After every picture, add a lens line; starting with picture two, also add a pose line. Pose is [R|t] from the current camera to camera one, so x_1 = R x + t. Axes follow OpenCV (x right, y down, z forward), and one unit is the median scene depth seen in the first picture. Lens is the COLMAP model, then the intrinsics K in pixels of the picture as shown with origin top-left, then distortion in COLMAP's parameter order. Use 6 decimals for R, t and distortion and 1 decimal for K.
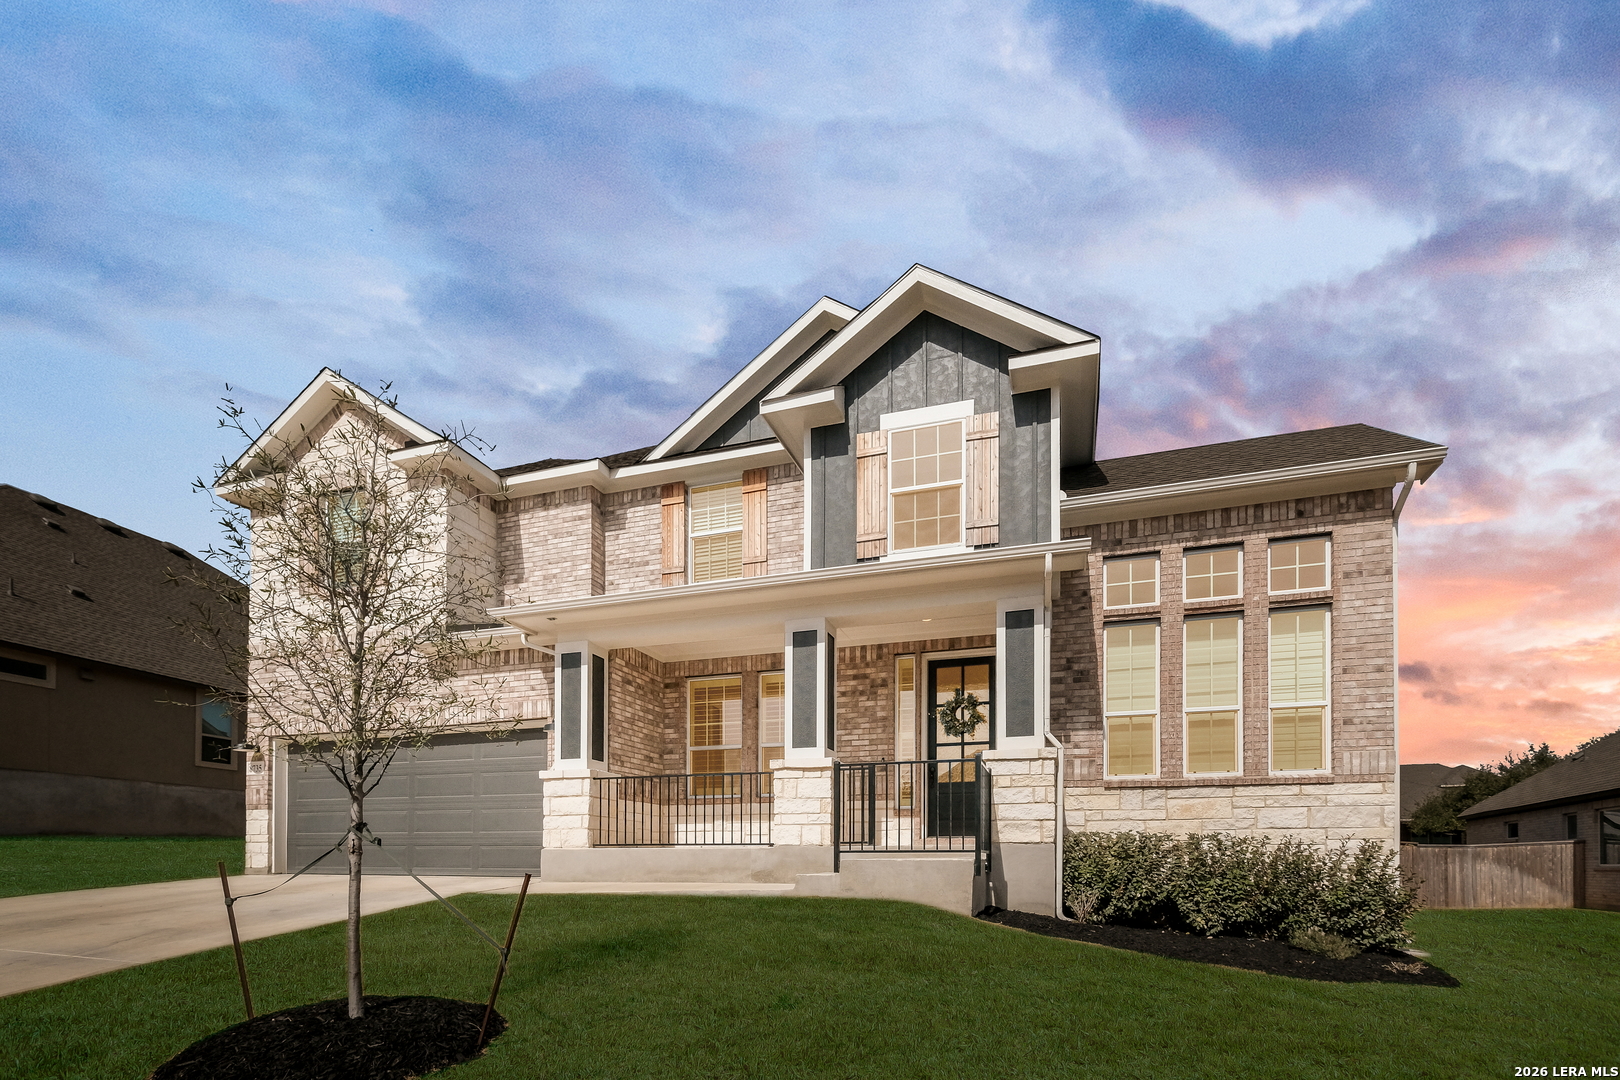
lens RADIAL K [[707.6, 0, 844.4], [0, 707.6, 538.1], [0, 0, 1]] dist [0.025164, 0.000918]
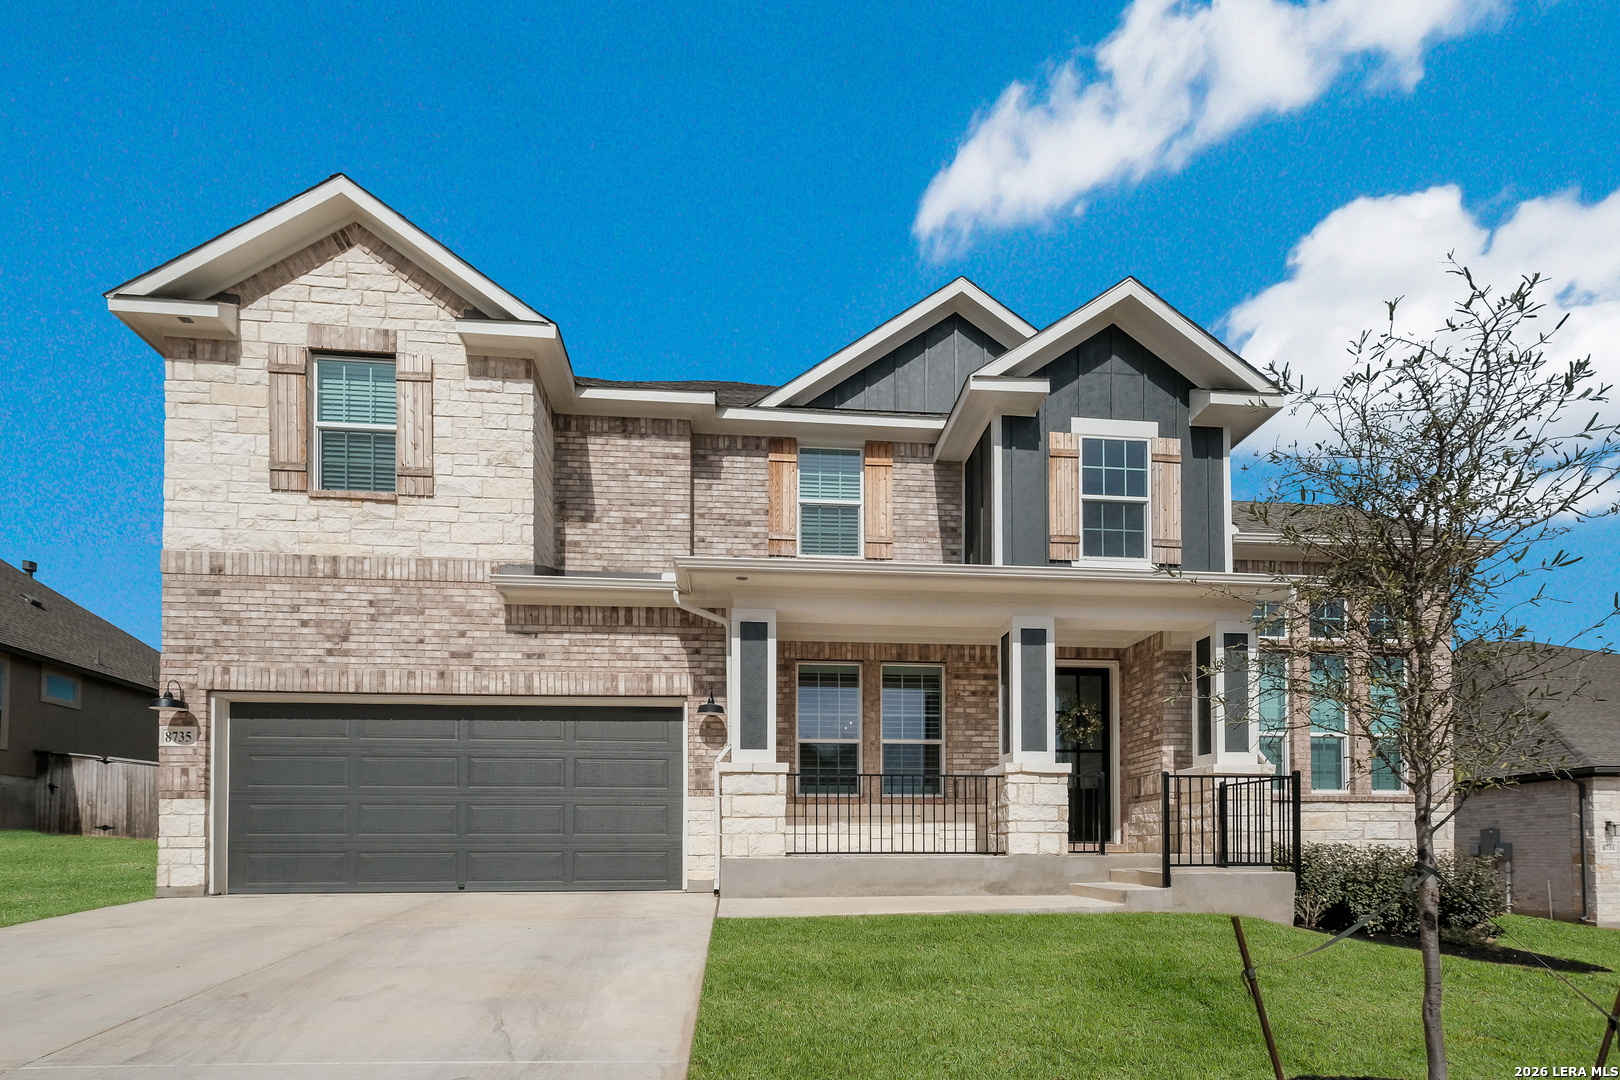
lens RADIAL K [[707.6, 0, 810.6], [0, 707.6, 540.0], [0, 0, 1]] dist [0.025164, 0.000918]
pose [[0.919584, 0.151333, 0.362579, -0.579944], [-0.157082, 0.987490, -0.013763, 0.061648], [-0.360126, -0.044299, 0.931851, 0.189577]]
